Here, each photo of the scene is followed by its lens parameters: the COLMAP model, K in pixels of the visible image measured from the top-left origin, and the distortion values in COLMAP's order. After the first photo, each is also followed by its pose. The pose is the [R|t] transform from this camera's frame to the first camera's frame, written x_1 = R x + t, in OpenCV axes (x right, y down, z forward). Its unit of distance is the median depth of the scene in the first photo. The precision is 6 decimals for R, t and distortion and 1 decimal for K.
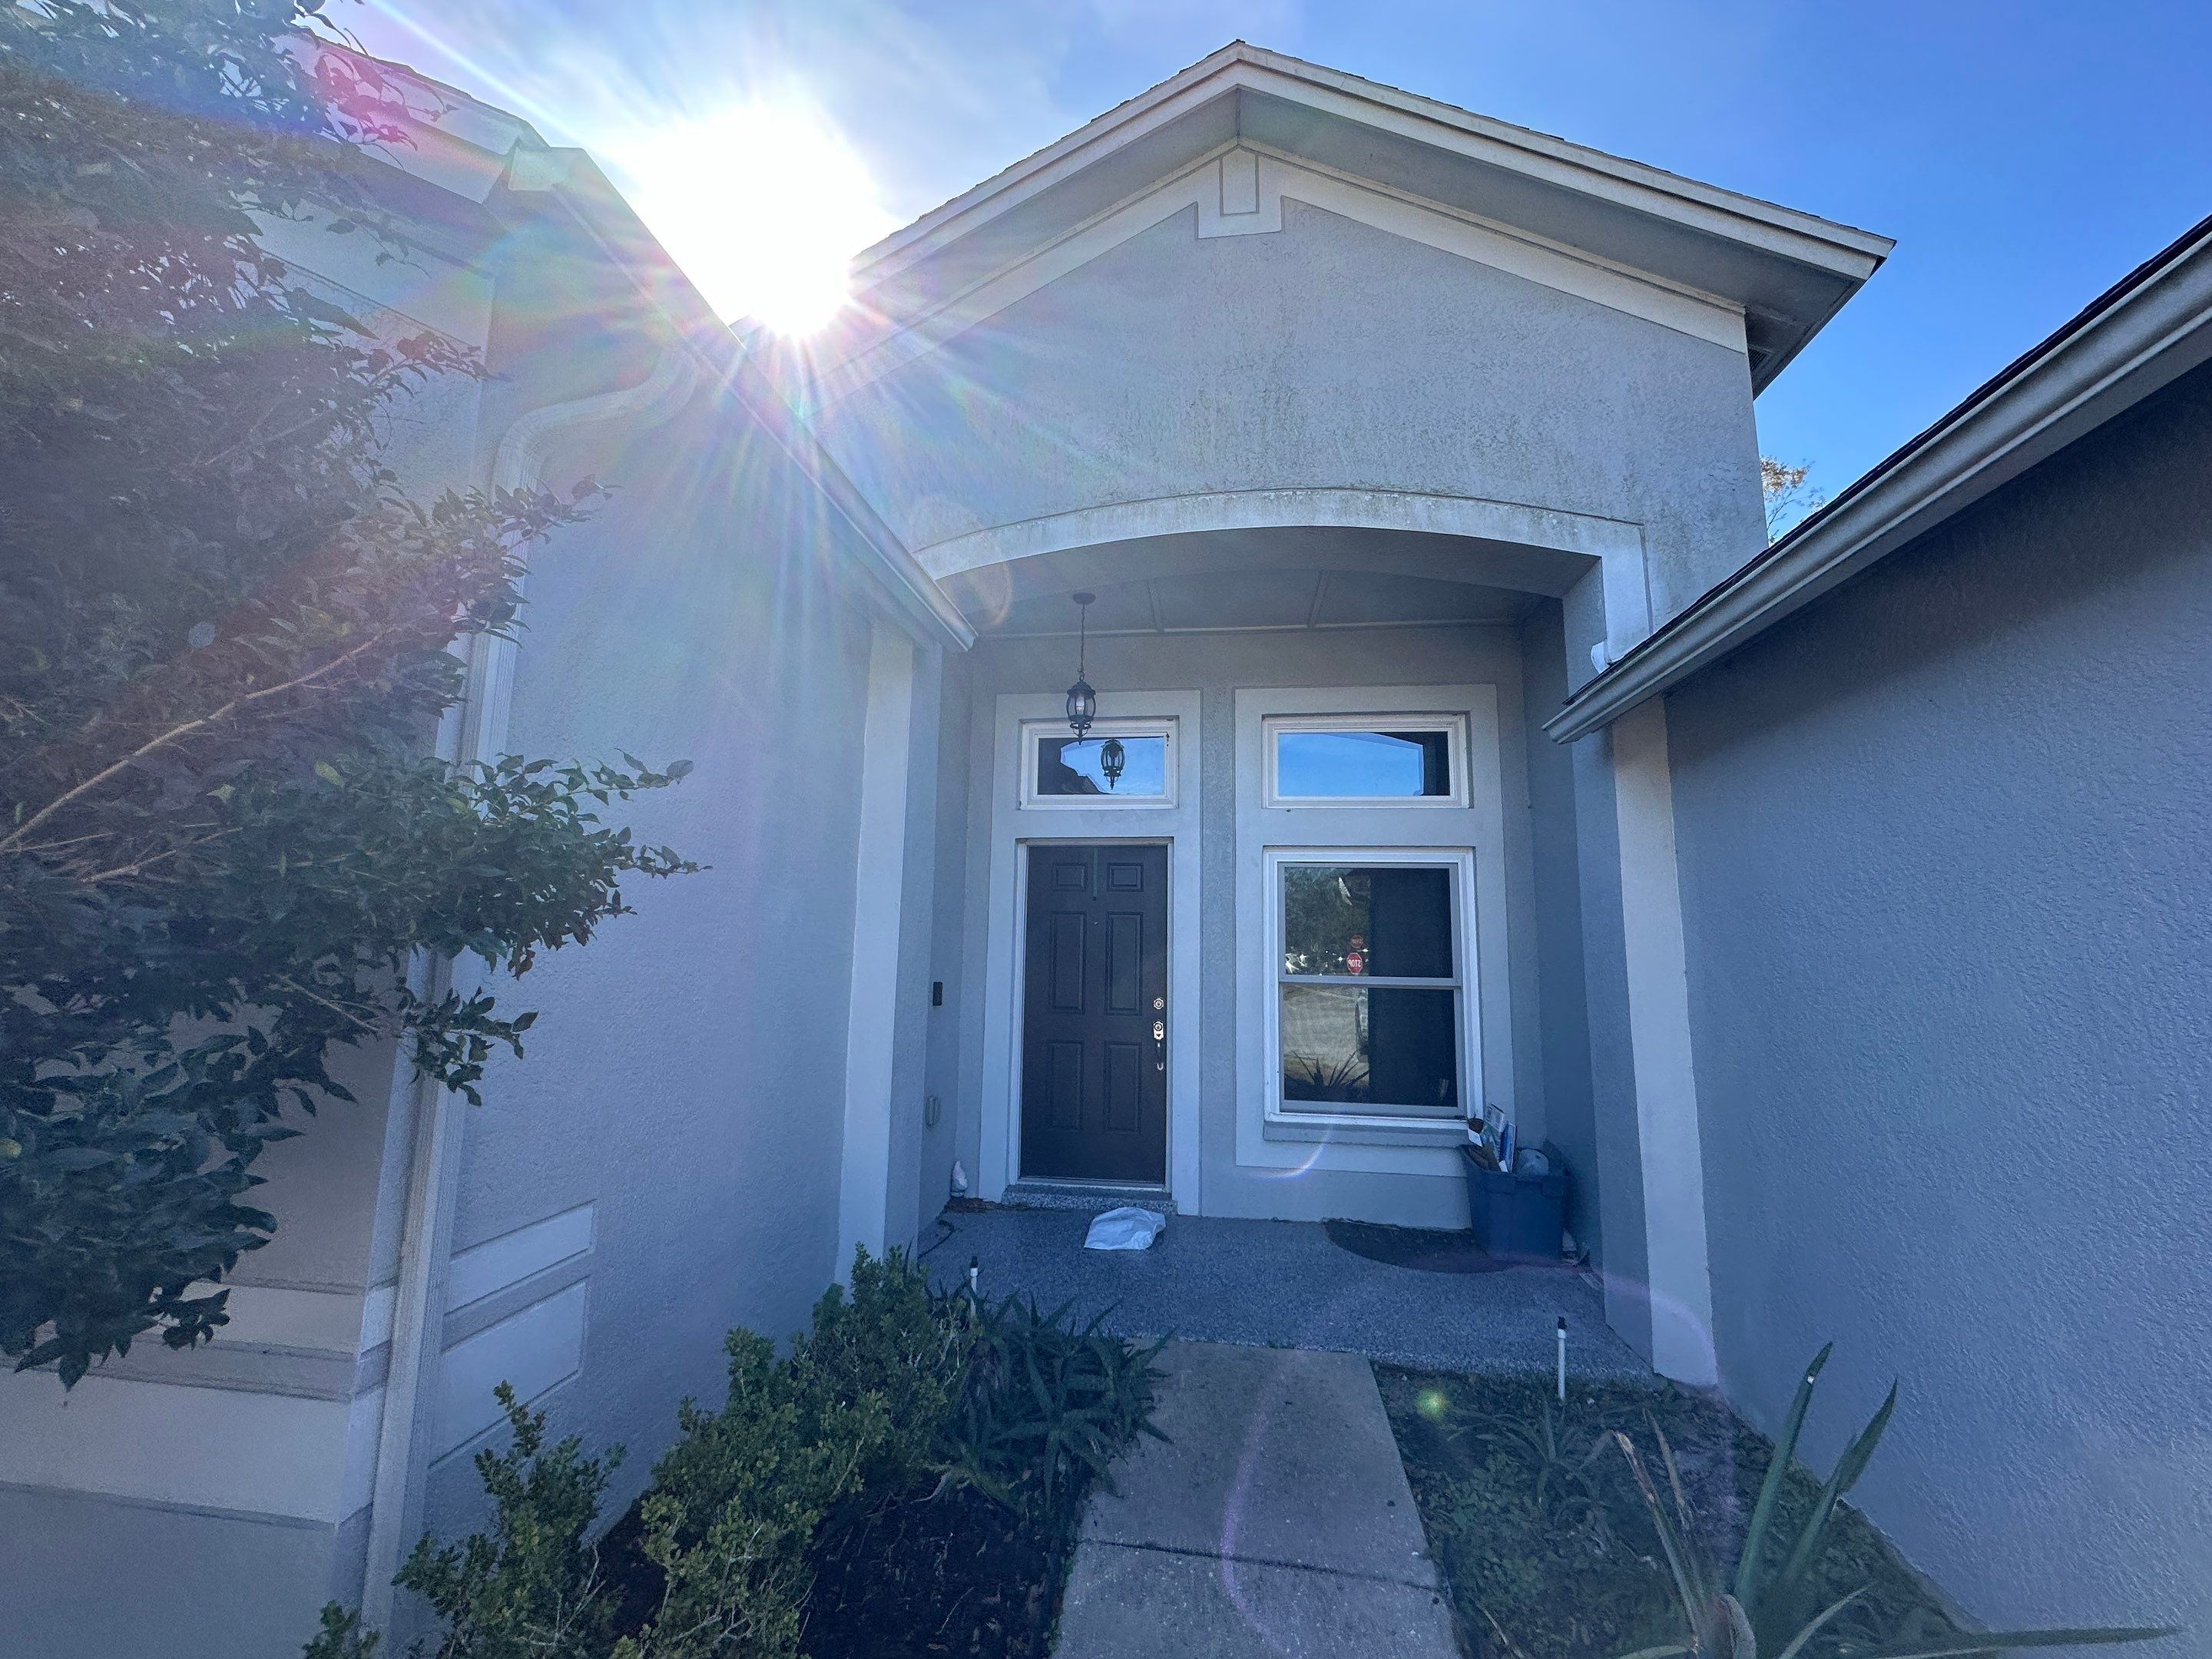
lens RADIAL K [[884.8, 0, 1106.0], [0, 884.8, 829.5], [0, 0, 1]] dist [-0.003324, 0.000554]
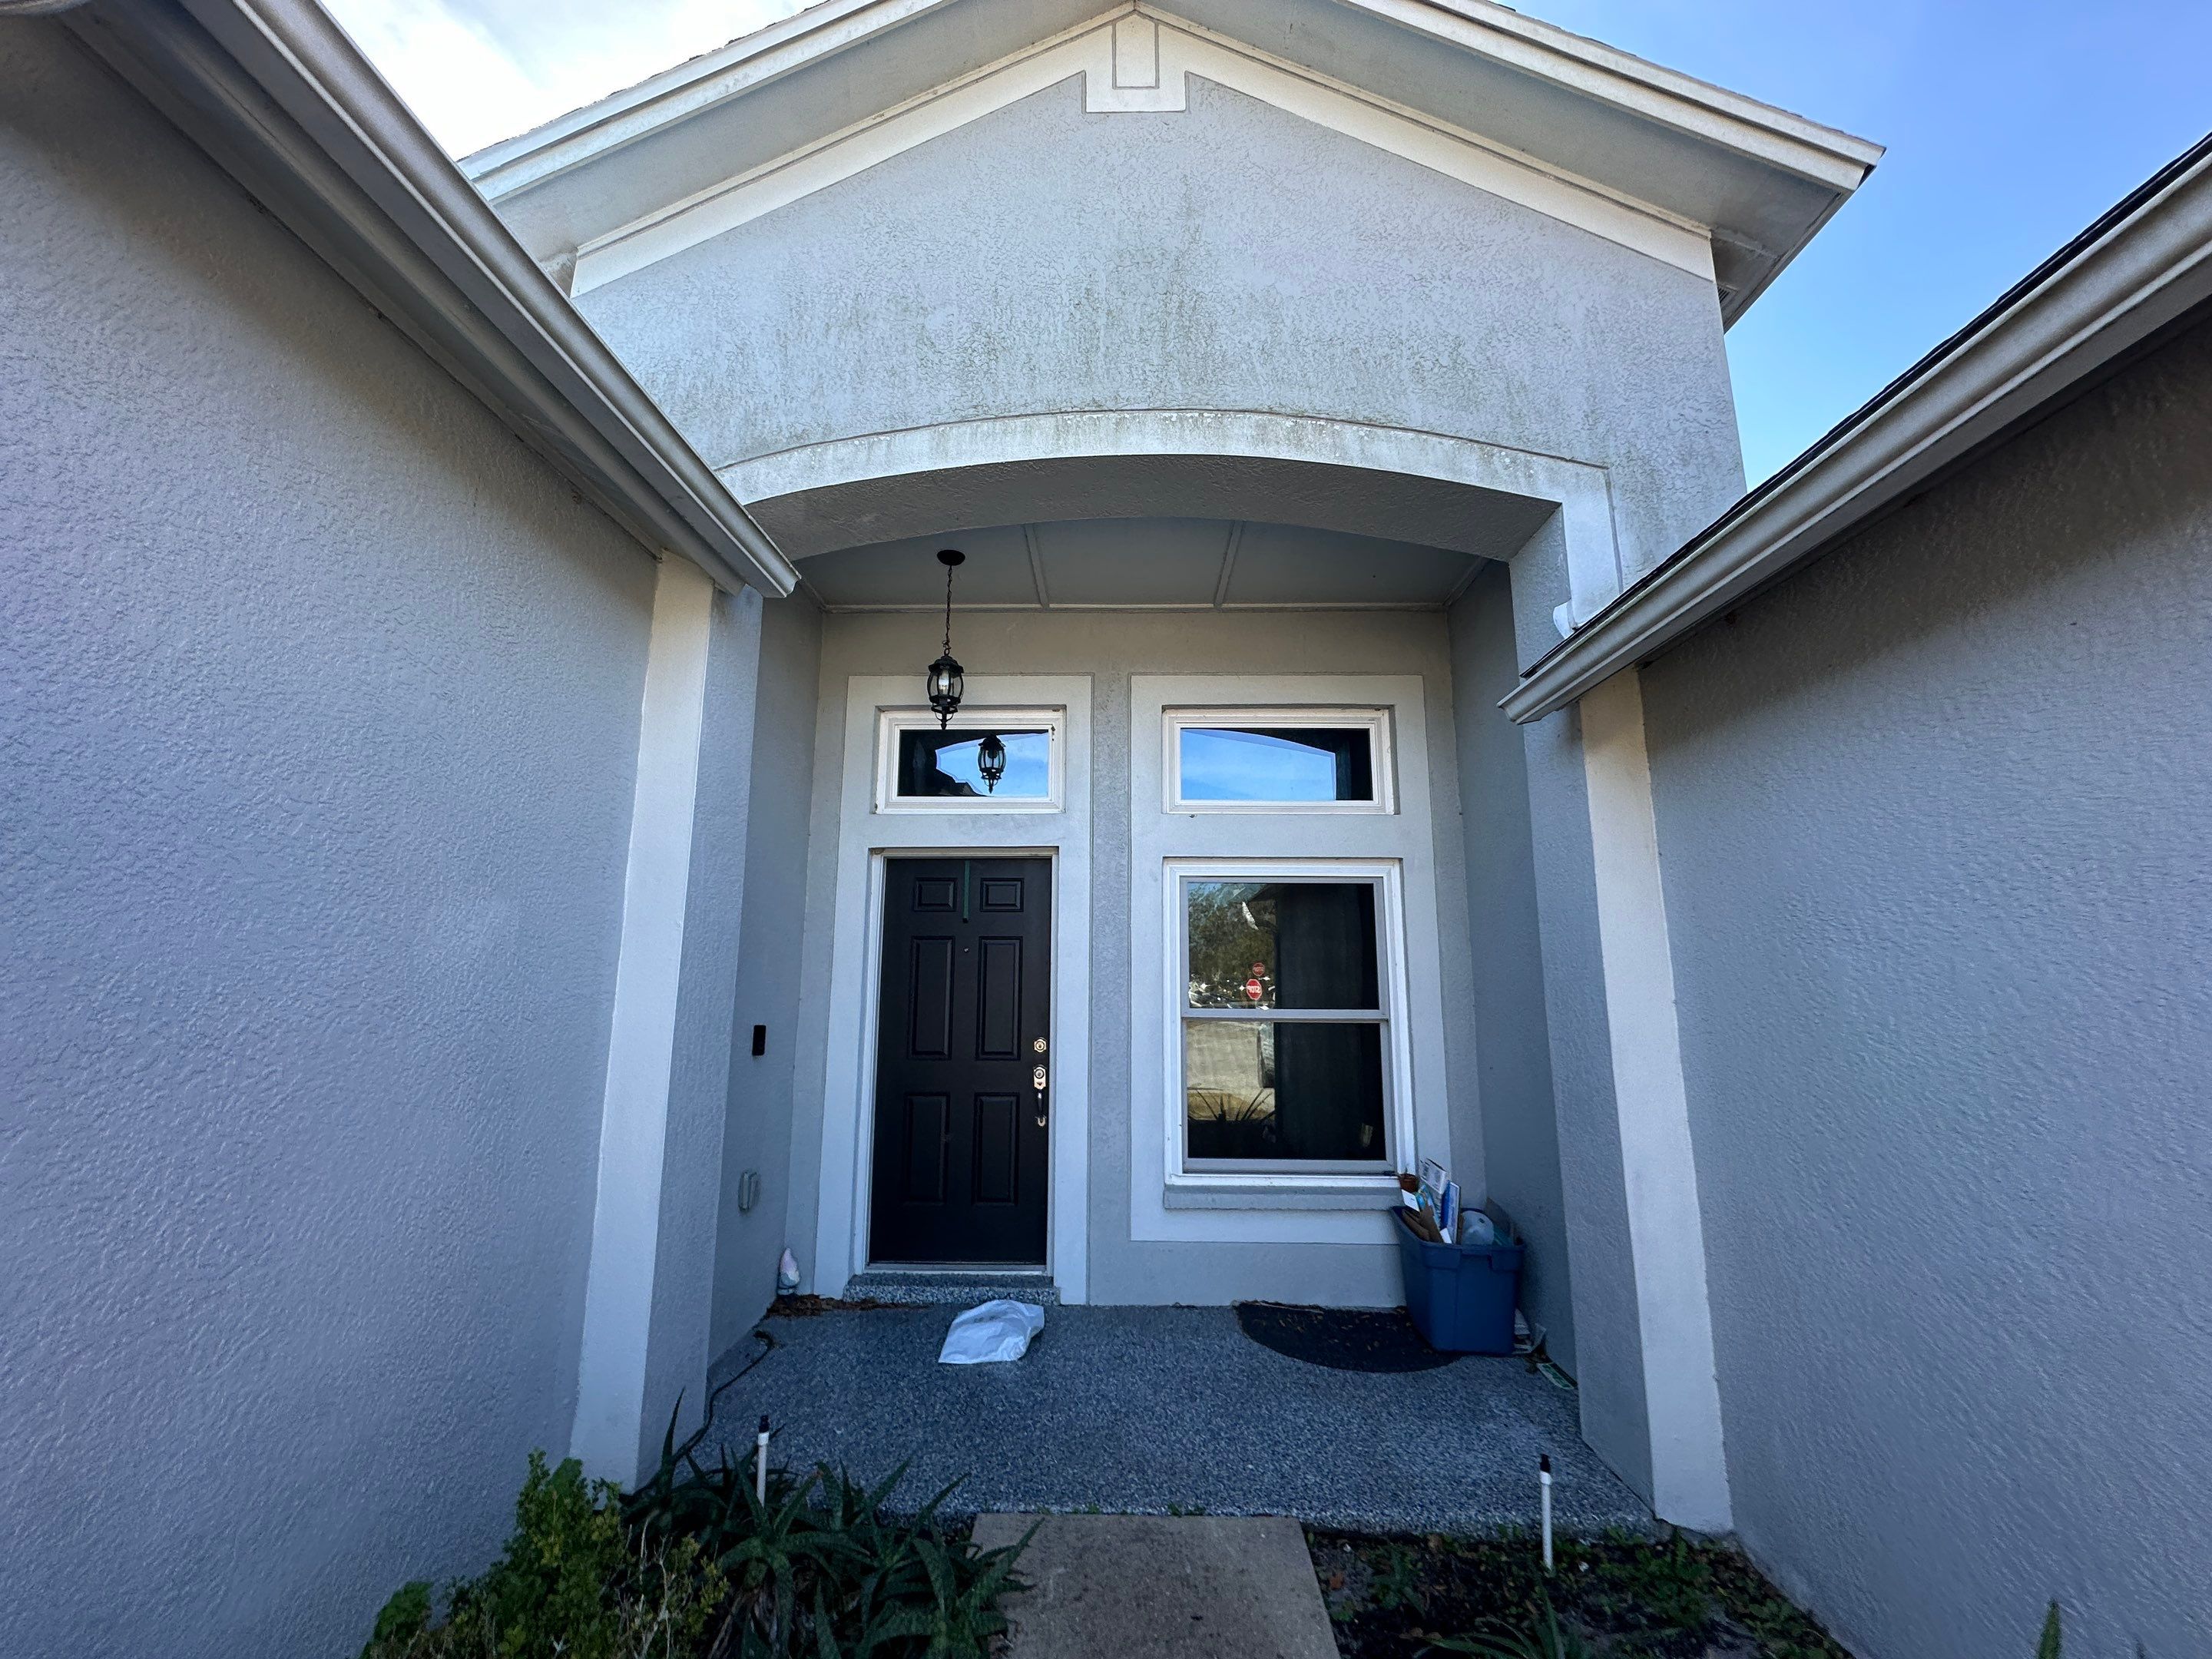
lens RADIAL K [[884.8, 0, 1106.0], [0, 884.8, 829.5], [0, 0, 1]] dist [-0.003324, 0.000554]
pose [[0.993935, 0.006226, 0.109795, 0.034503], [-0.002596, 0.999446, -0.033170, 0.024290], [-0.109941, 0.032684, 0.993401, 0.188794]]
